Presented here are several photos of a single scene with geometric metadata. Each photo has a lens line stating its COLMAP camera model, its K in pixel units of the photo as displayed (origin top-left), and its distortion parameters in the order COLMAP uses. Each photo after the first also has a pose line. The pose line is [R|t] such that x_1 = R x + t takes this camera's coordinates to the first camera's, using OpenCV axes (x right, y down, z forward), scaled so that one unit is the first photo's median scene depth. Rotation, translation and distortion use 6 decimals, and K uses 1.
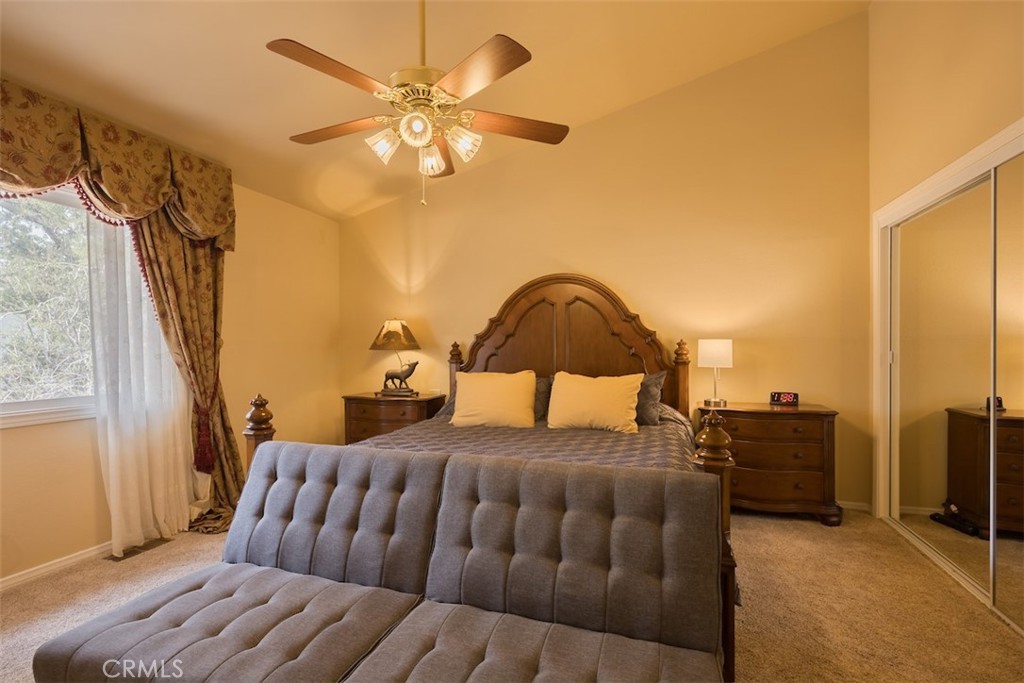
lens RADIAL K [[483.4, 0, 512.2], [0, 483.4, 356.2], [0, 0, 1]] dist [-0.013380, 0.000024]
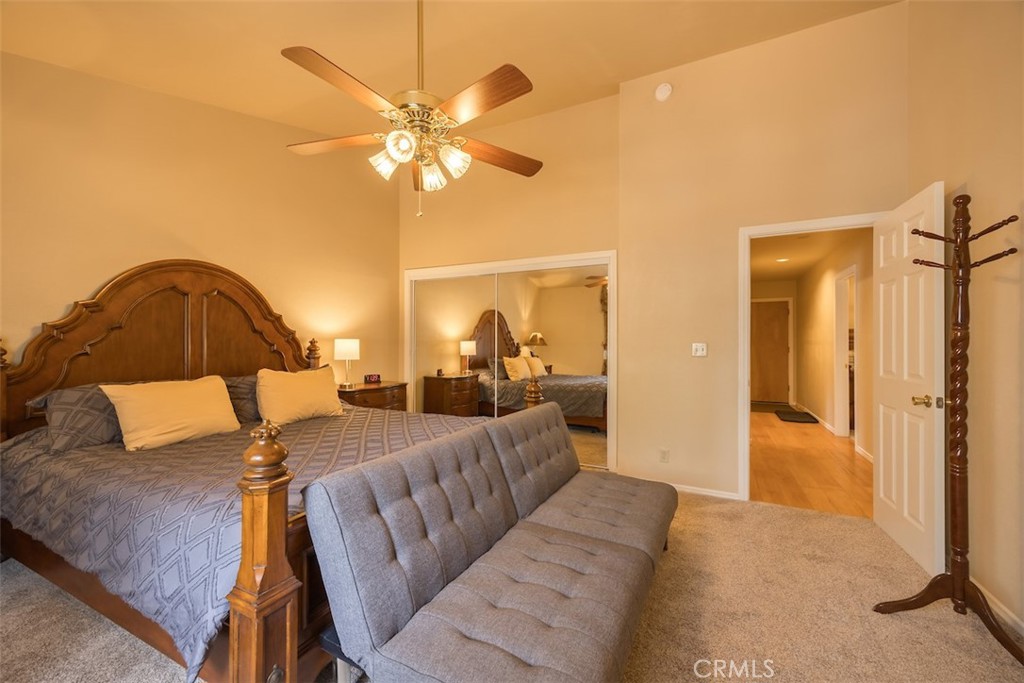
lens RADIAL K [[402.8, 0, 509.6], [0, 402.8, 343.4], [0, 0, 1]] dist [0.001873, 0.000190]
pose [[0.156899, 0.008767, 0.987576, -0.615155], [0.013529, 0.999848, -0.011025, -0.004070], [-0.987522, 0.015091, 0.156757, 0.362358]]
